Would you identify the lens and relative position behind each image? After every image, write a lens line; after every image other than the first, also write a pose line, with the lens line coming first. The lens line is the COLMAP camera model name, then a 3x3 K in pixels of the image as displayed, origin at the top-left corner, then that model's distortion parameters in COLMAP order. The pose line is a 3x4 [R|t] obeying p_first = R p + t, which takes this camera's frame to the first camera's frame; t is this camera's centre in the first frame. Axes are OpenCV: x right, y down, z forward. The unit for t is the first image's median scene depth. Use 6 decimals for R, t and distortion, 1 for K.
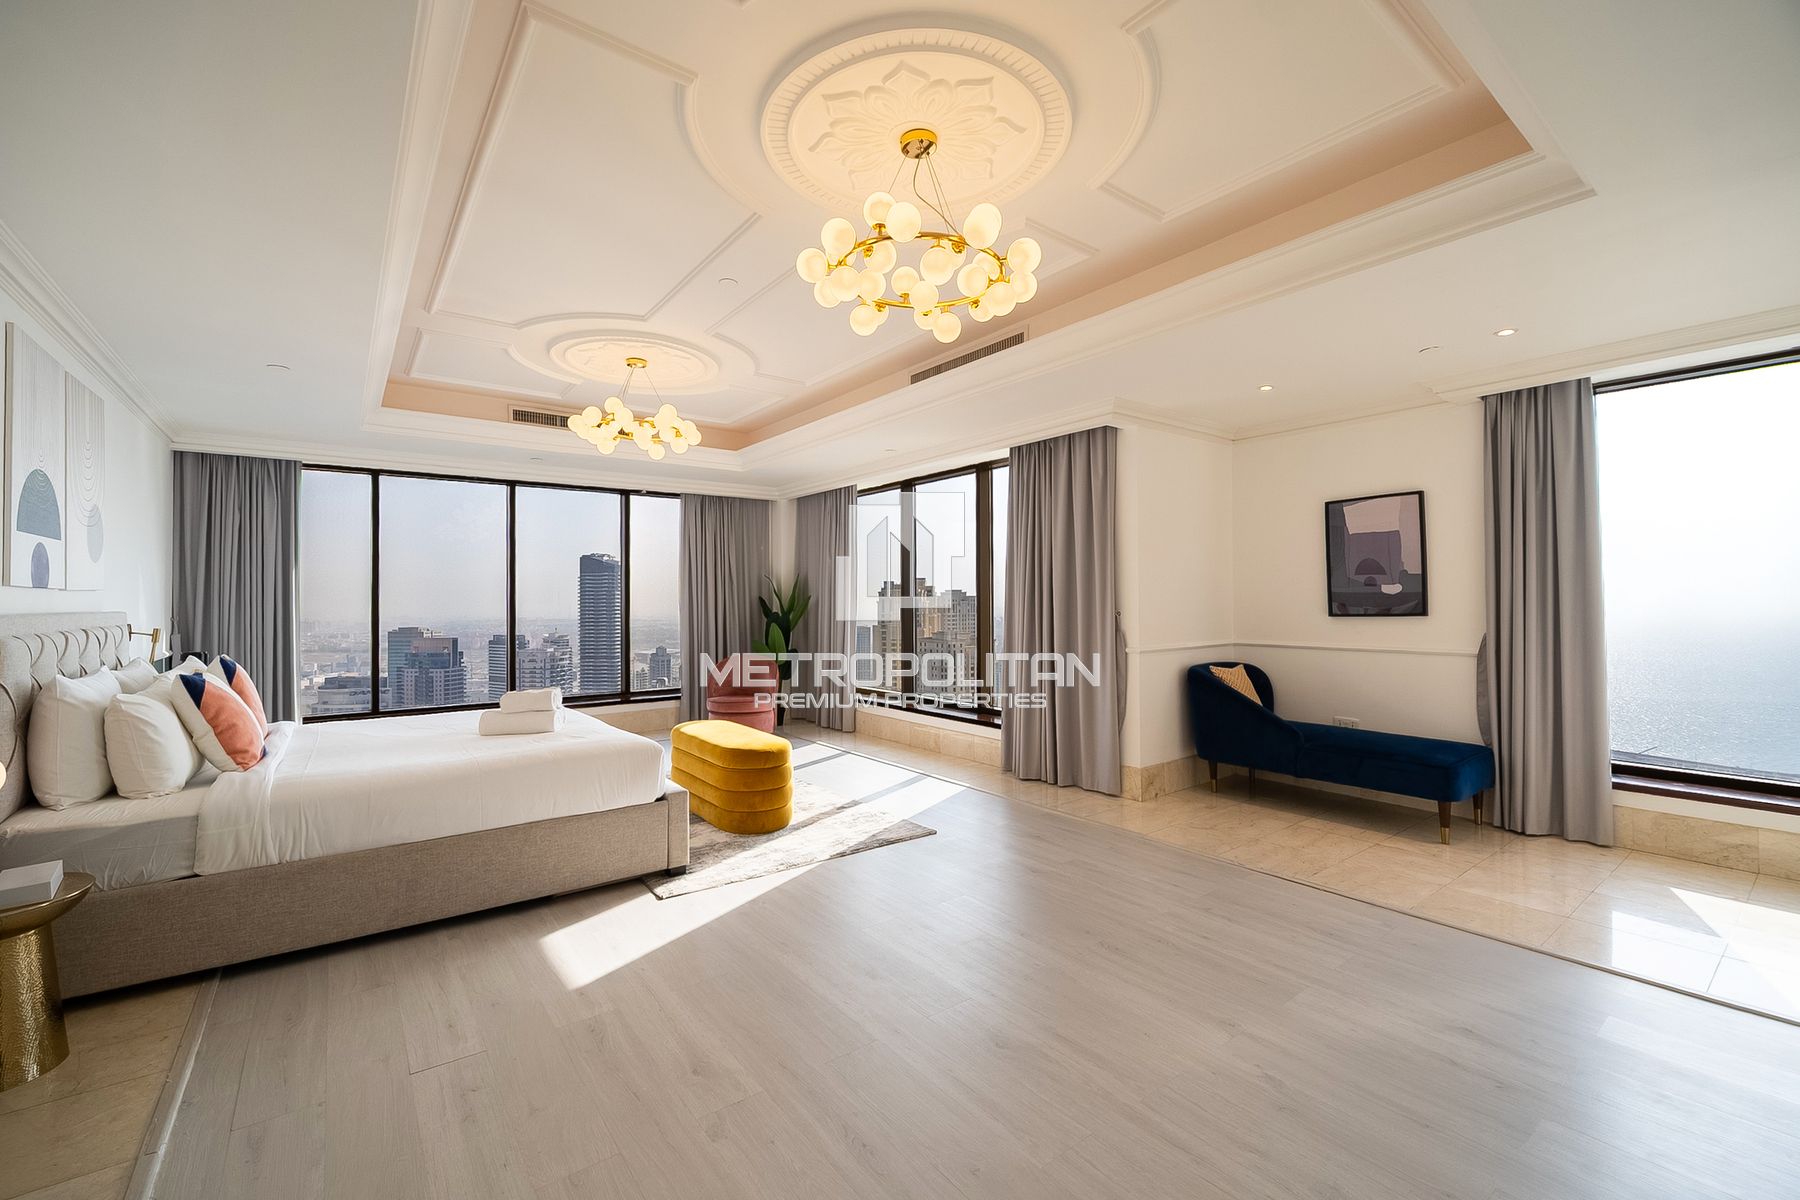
lens RADIAL K [[742.8, 0, 900.0], [0, 742.8, 600.0], [0, 0, 1]] dist [-0.001486, -0.000519]
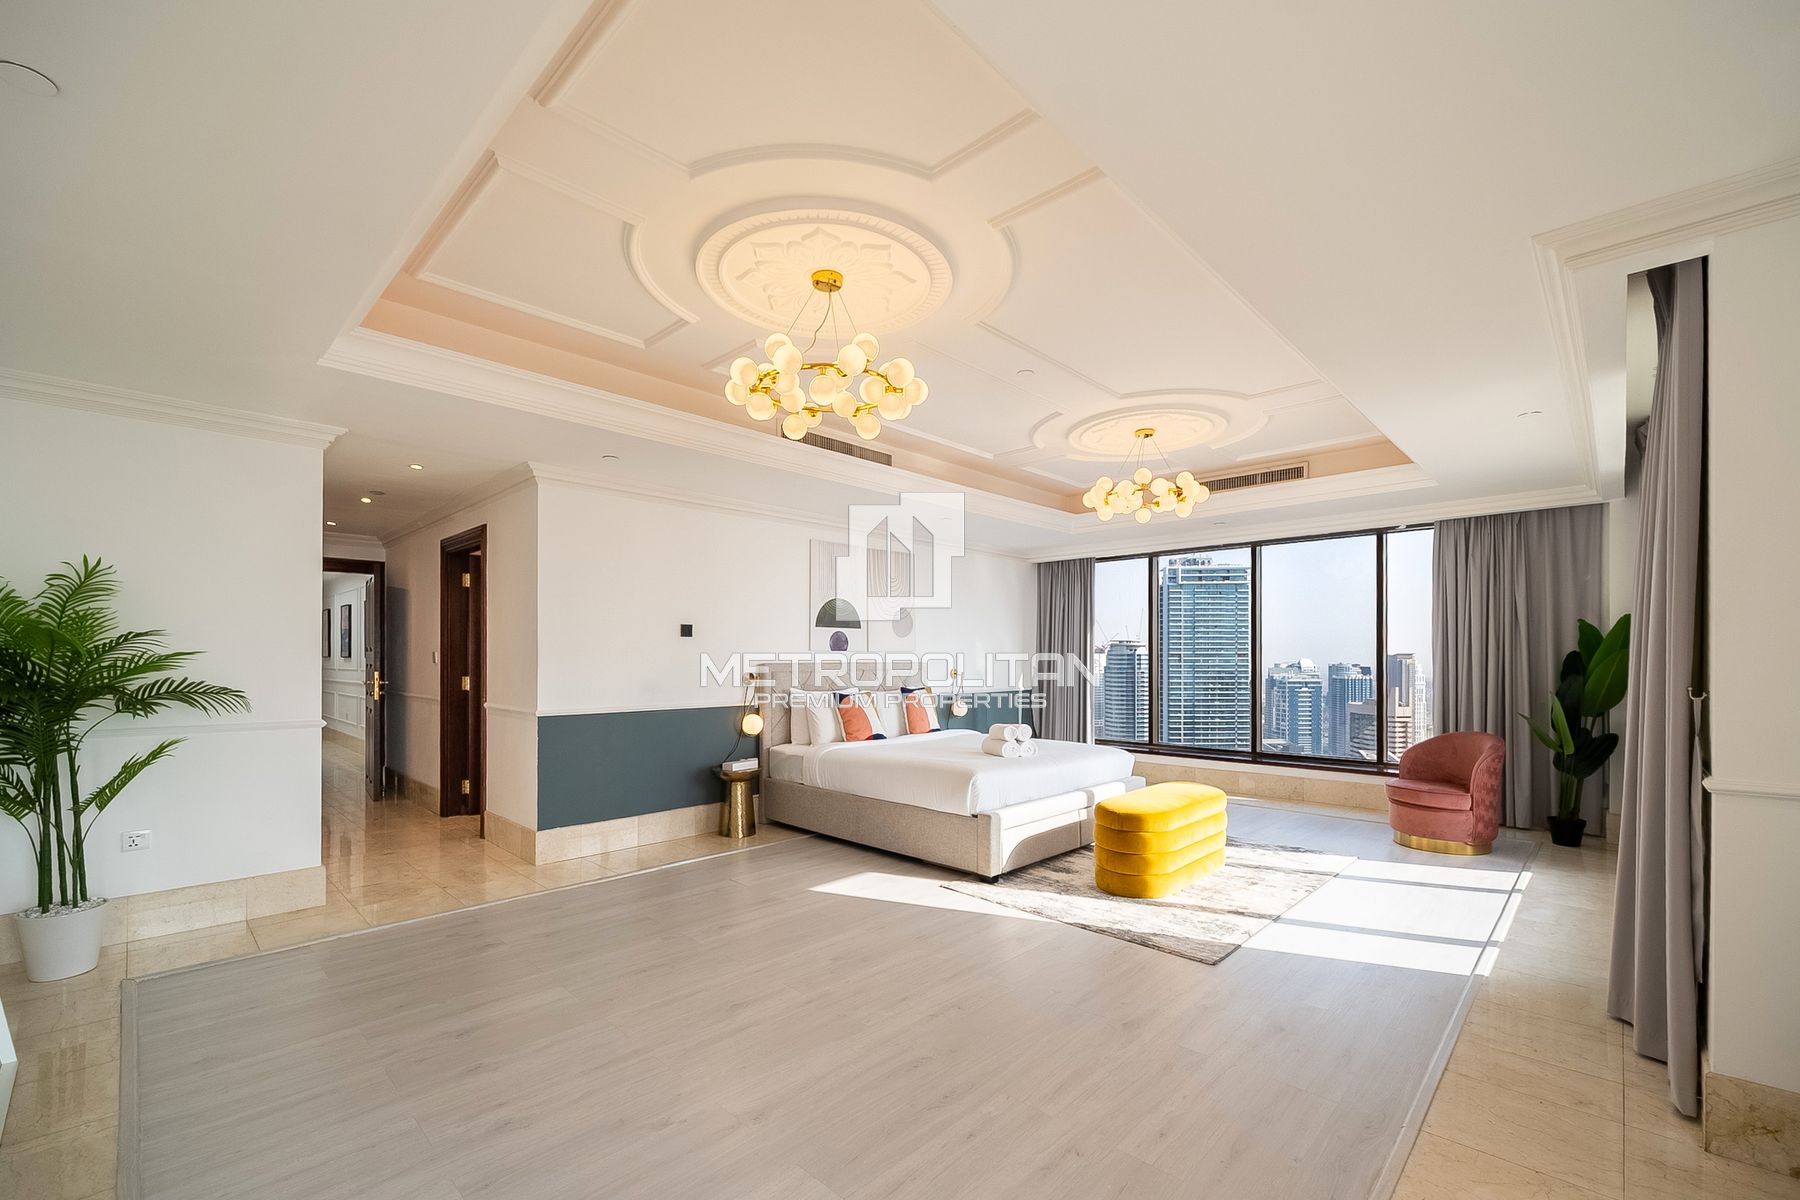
lens RADIAL K [[750.2, 0, 884.0], [0, 750.2, 656.9], [0, 0, 1]] dist [0.002214, -0.000047]
pose [[0.143071, 0.003078, -0.989708, 0.846811], [0.002033, 0.999992, 0.003404, -0.006066], [0.989710, -0.002500, 0.143063, 0.619196]]
